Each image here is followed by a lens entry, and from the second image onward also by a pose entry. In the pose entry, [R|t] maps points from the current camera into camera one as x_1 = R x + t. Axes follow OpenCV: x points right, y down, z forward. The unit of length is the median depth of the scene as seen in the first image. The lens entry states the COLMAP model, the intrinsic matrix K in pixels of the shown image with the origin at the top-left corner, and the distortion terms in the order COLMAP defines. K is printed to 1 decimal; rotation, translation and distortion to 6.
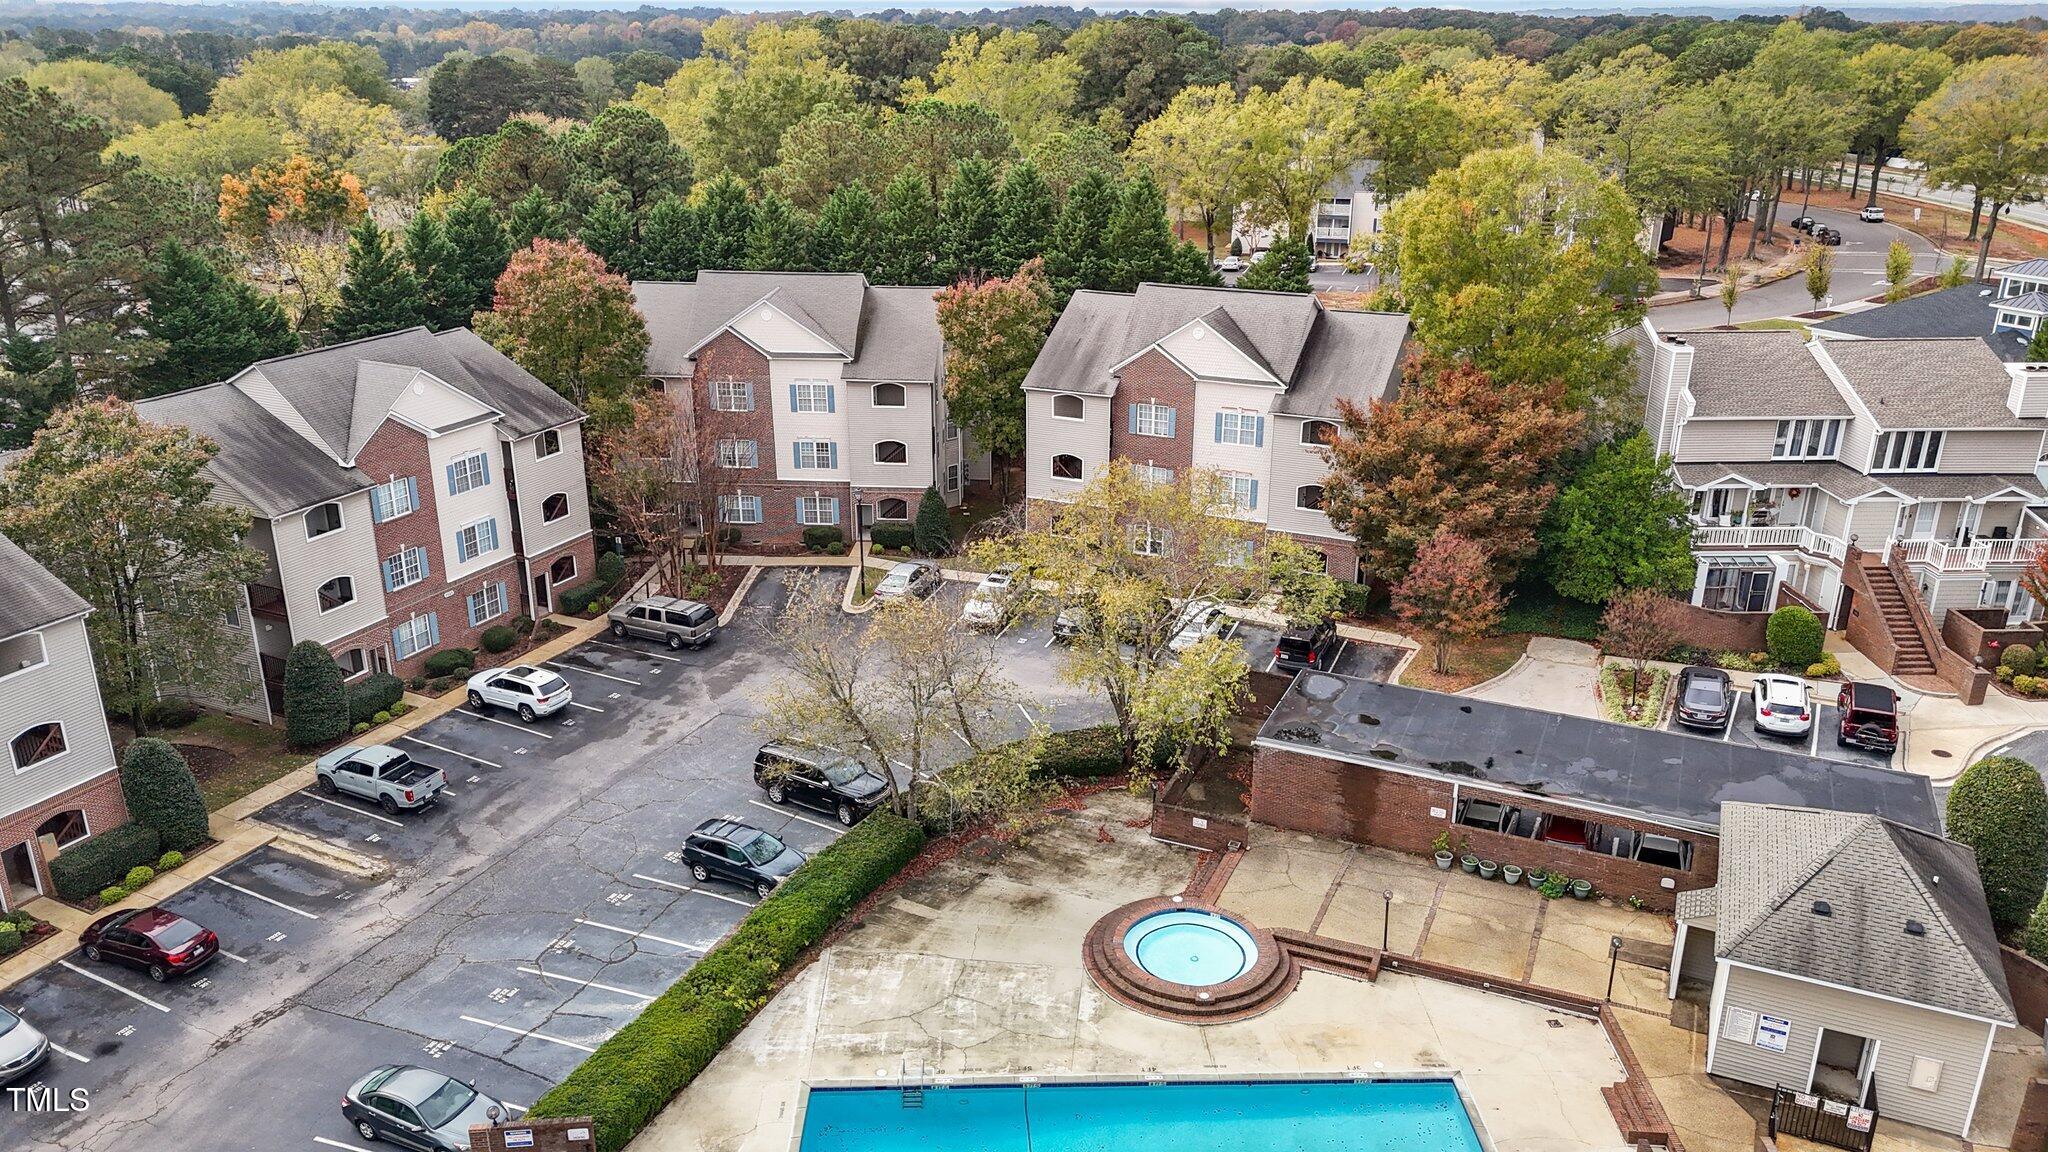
lens RADIAL K [[1500.2, 0, 1028.5], [0, 1500.2, 576.2], [0, 0, 1]] dist [0.078433, -0.074324]
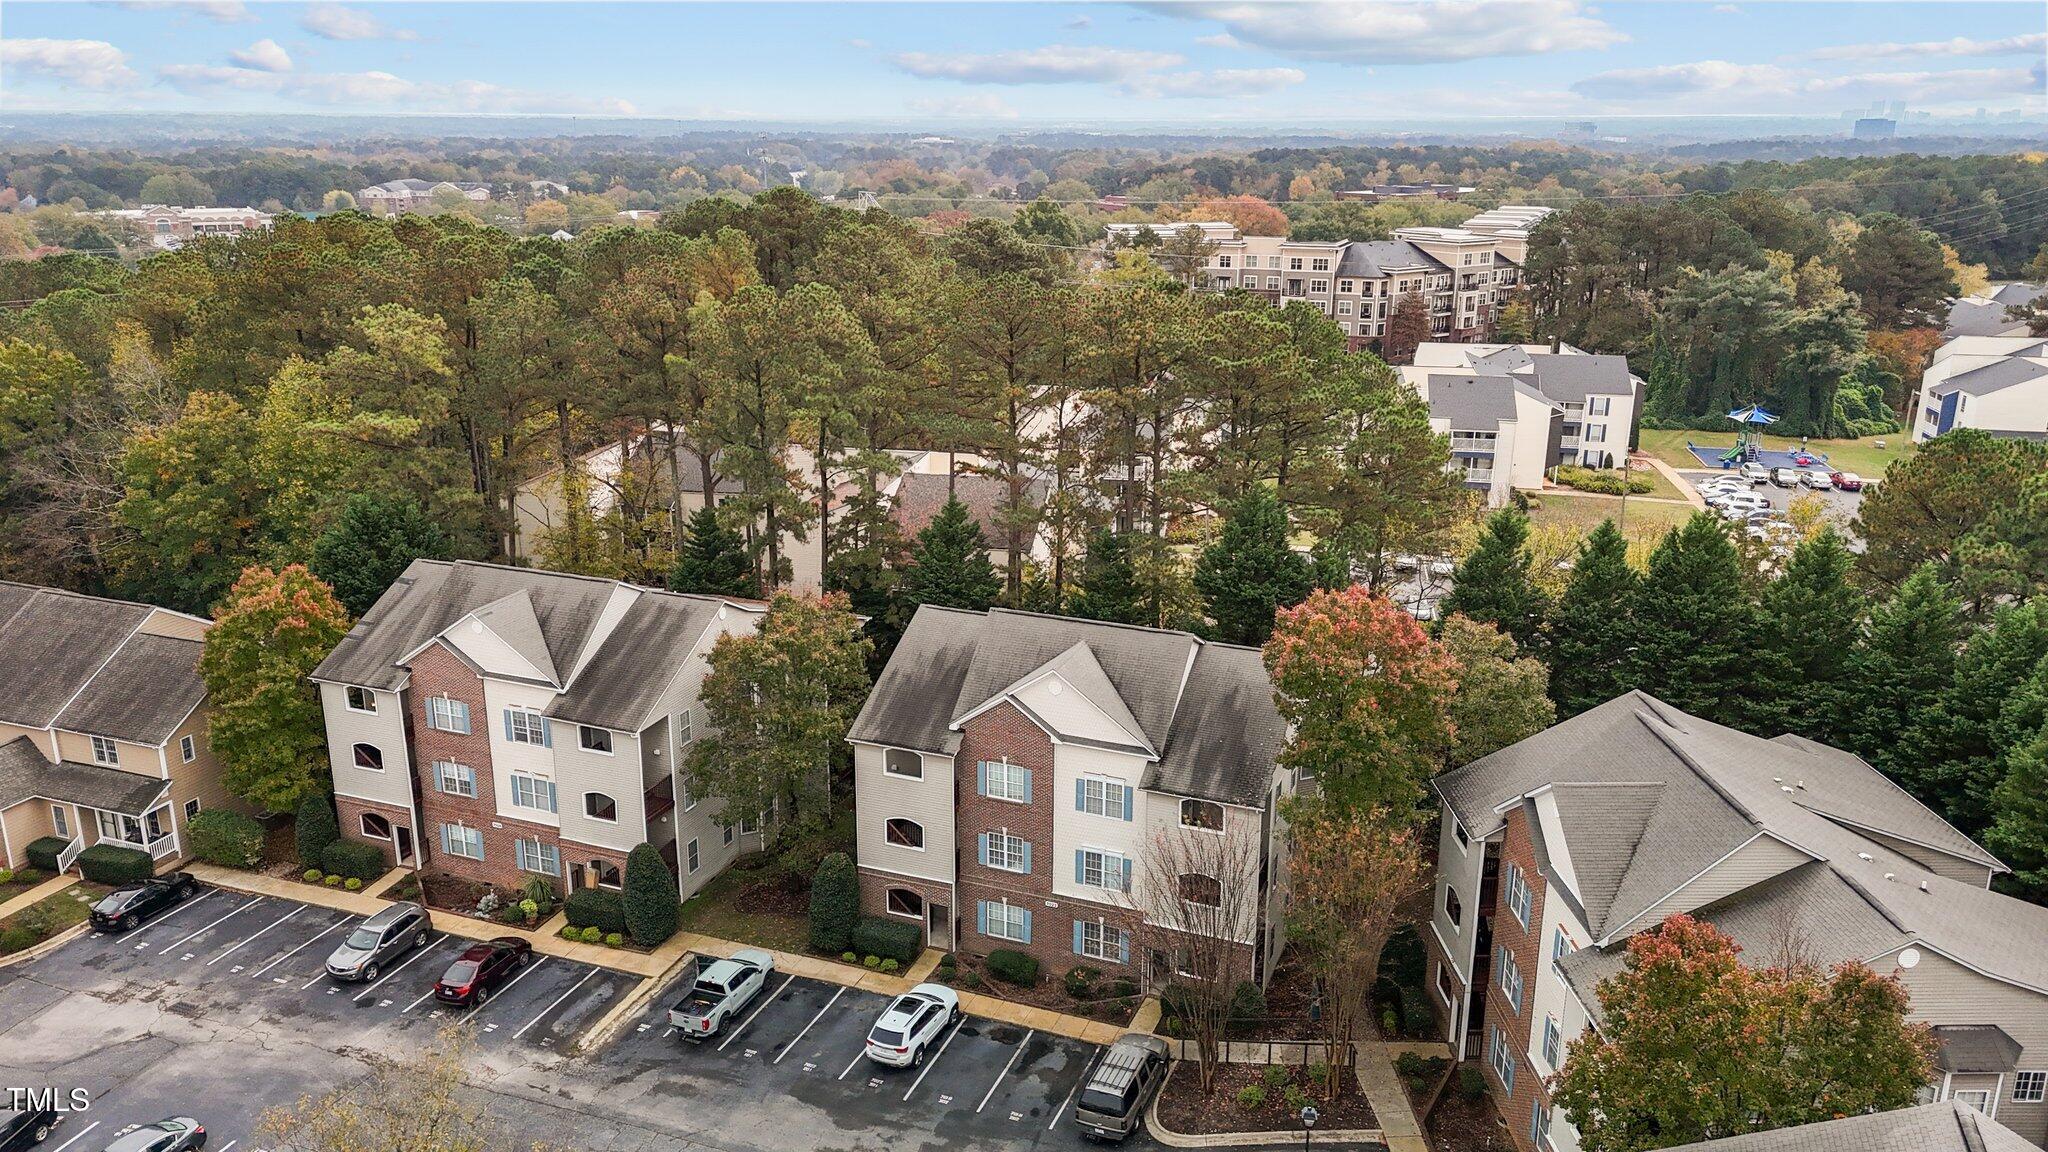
lens RADIAL K [[1500.2, 0, 1028.5], [0, 1500.2, 576.2], [0, 0, 1]] dist [0.078433, -0.074324]
pose [[0.075652, 0.290335, -0.953930, 0.391457], [-0.354092, 0.902142, 0.246492, -0.357420], [0.932146, 0.319131, 0.171054, 0.720175]]
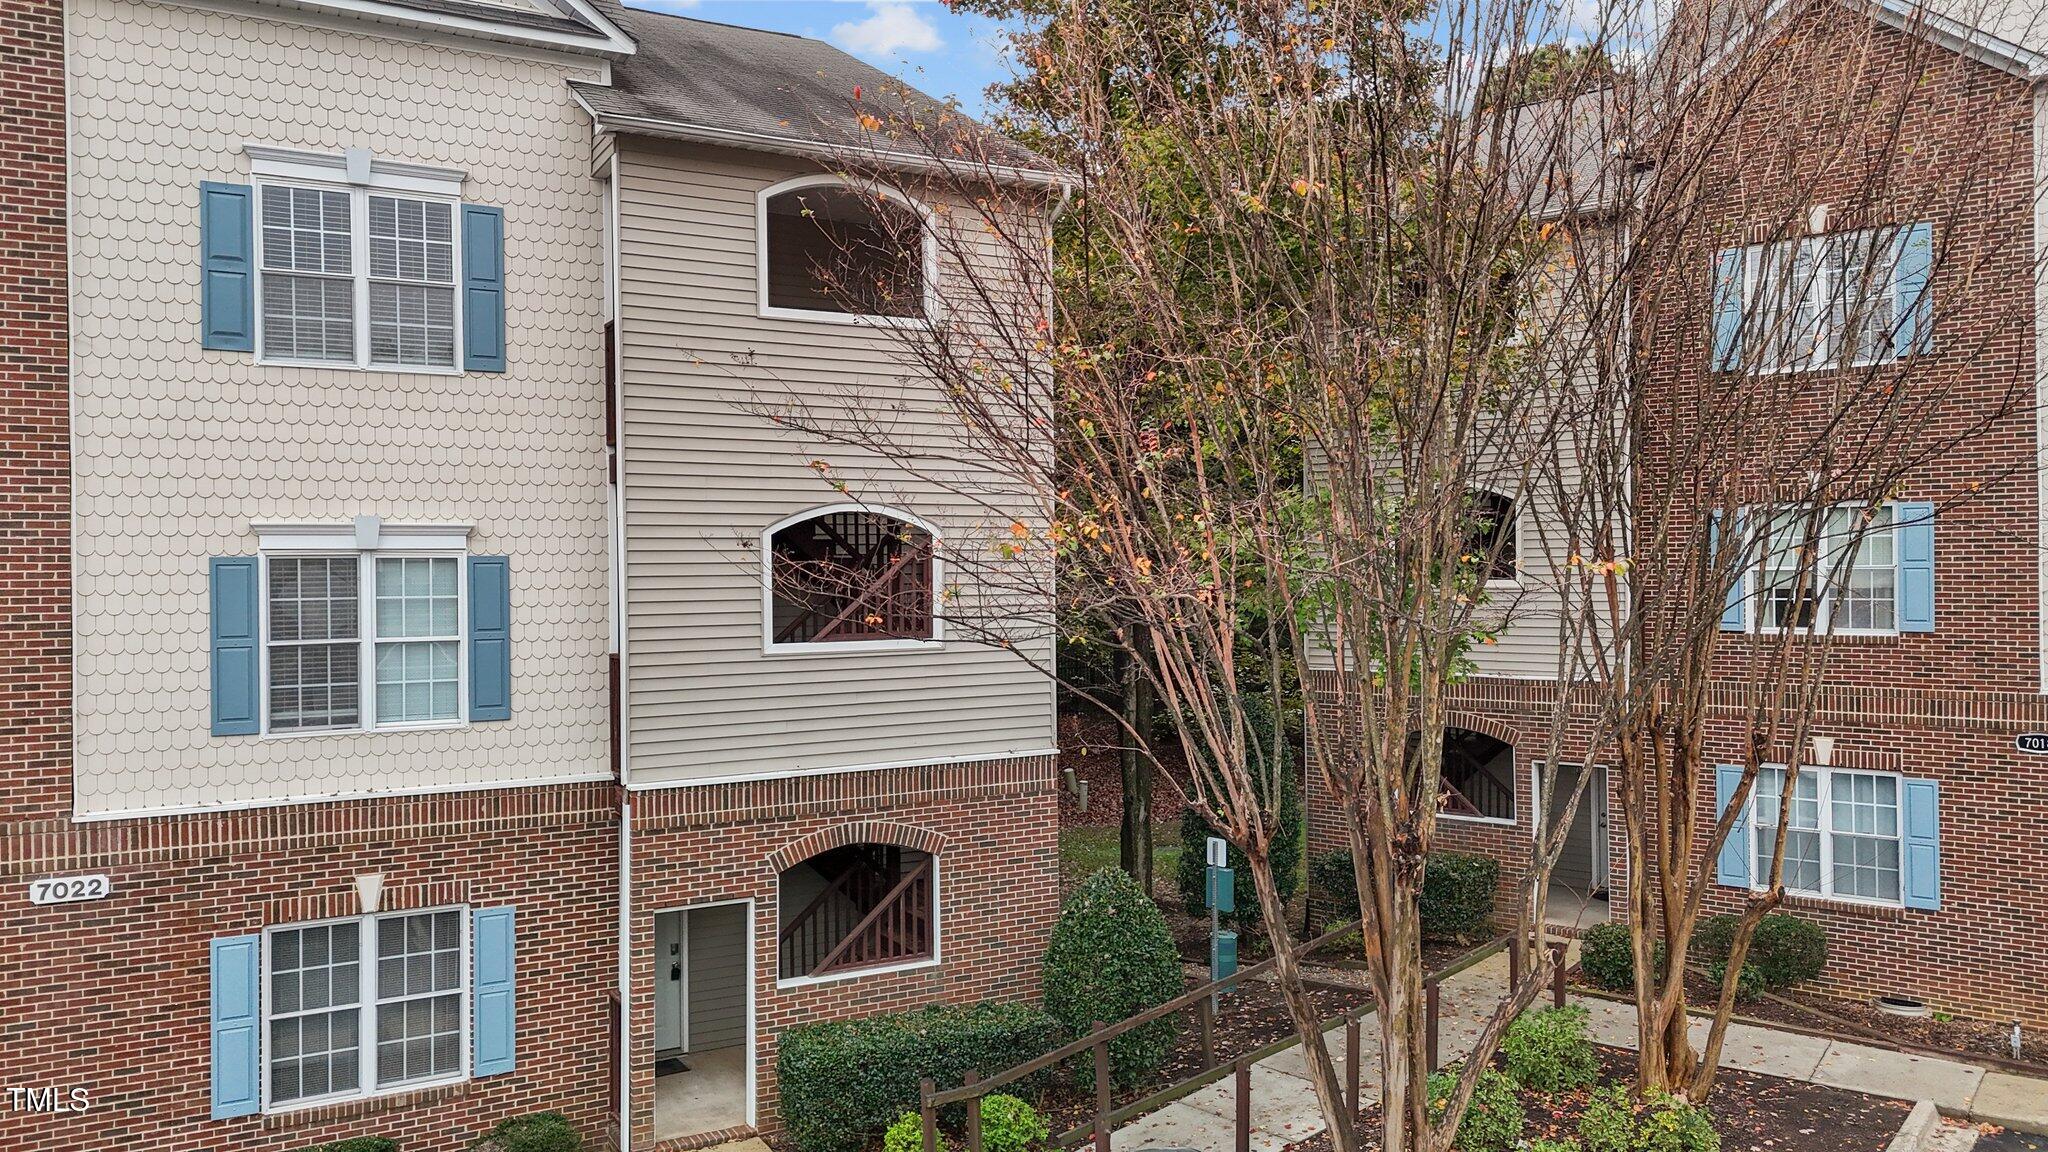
lens RADIAL K [[1500.2, 0, 1028.5], [0, 1500.2, 576.2], [0, 0, 1]] dist [0.078433, -0.074324]
pose [[0.813999, -0.006751, -0.580826, -0.177043], [-0.193291, 0.939798, -0.281812, 0.005803], [0.547762, 0.341664, 0.763690, 0.853682]]
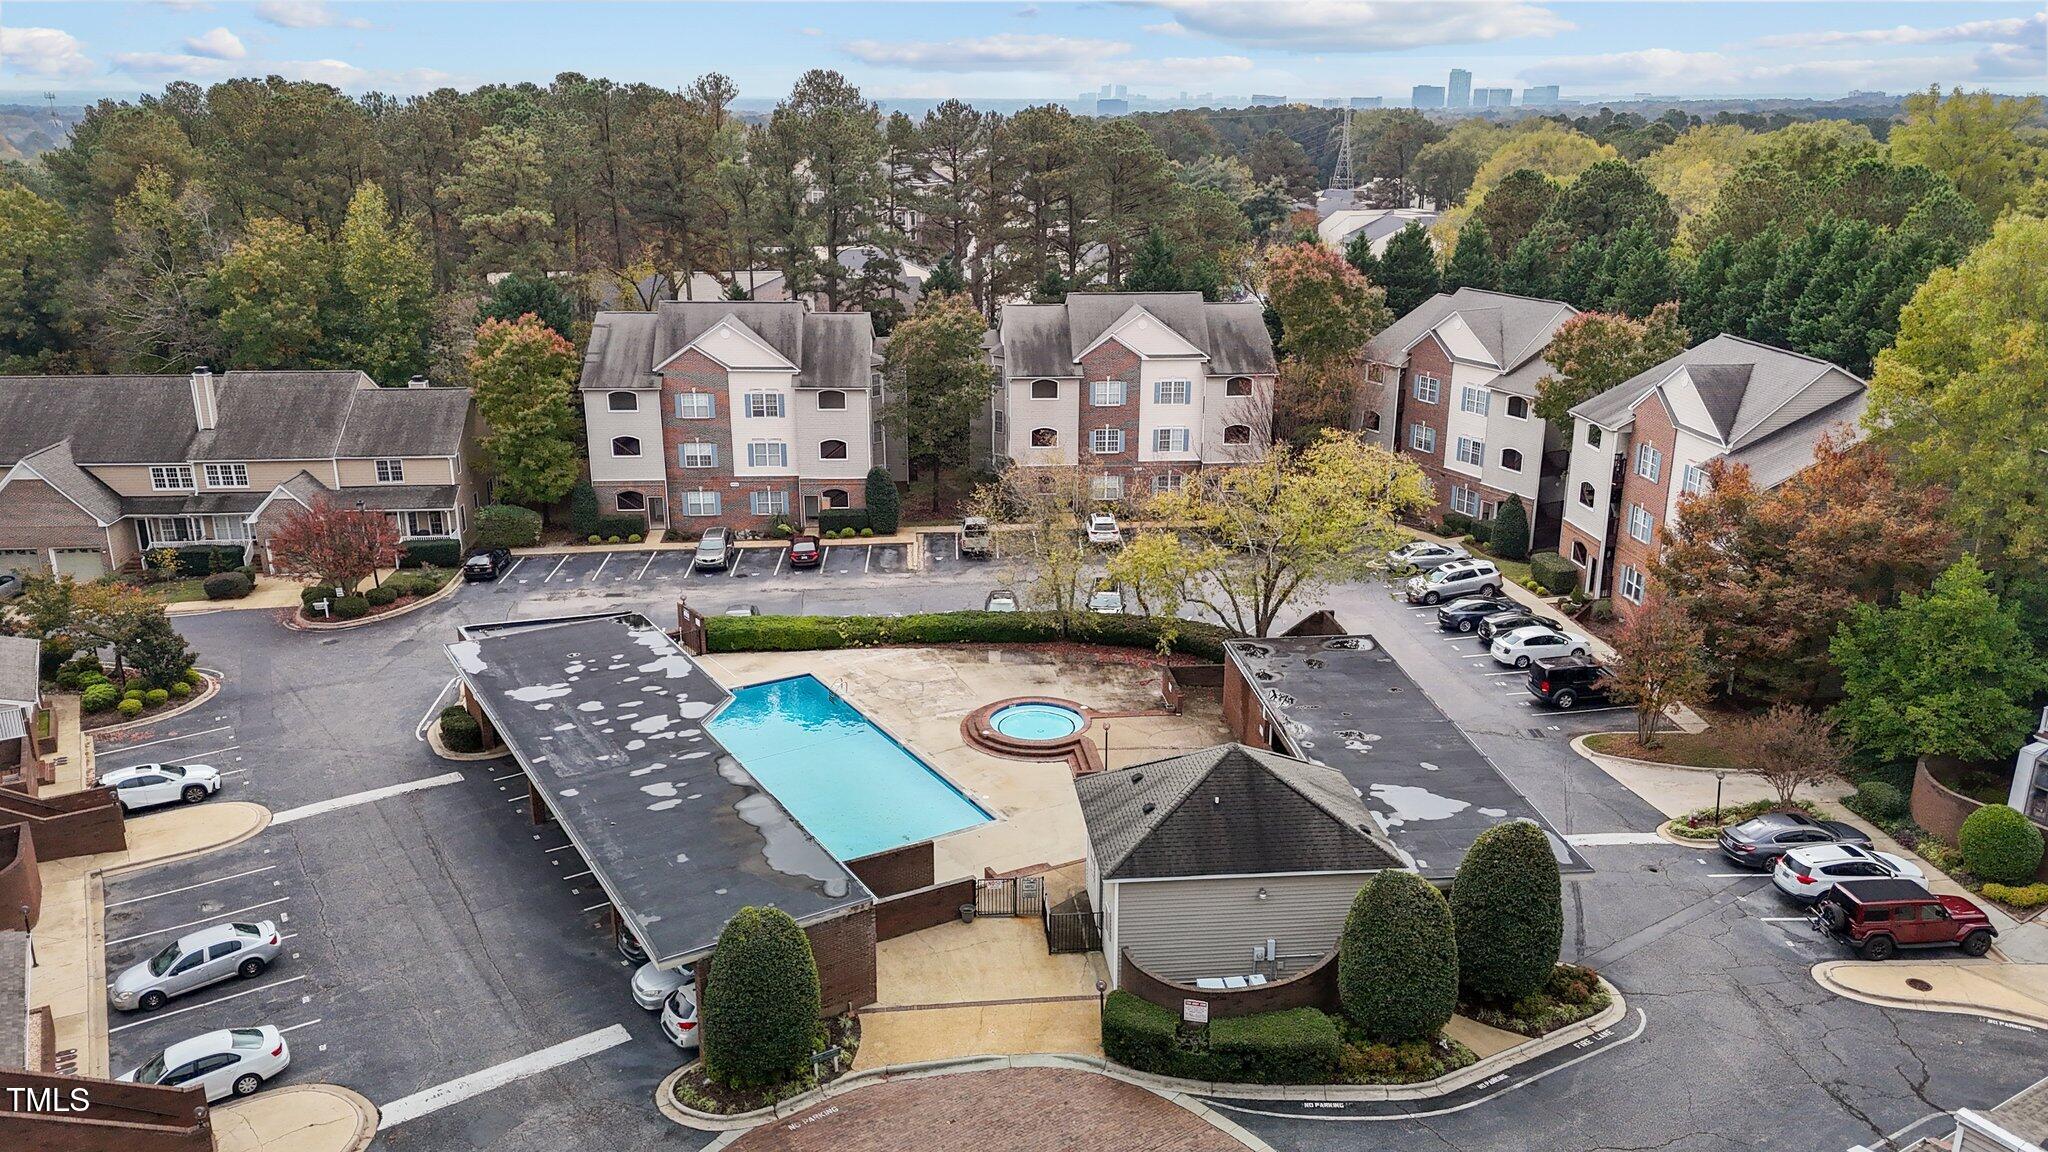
lens RADIAL K [[1486.4, 0, 1024.0], [0, 1486.4, 576.0], [0, 0, 1]] dist [0.175226, -0.354900]
pose [[0.494165, 0.263499, -0.828474, 0.735077], [-0.309046, 0.943960, 0.115891, -0.021932], [0.812583, 0.198767, 0.547905, 0.130903]]
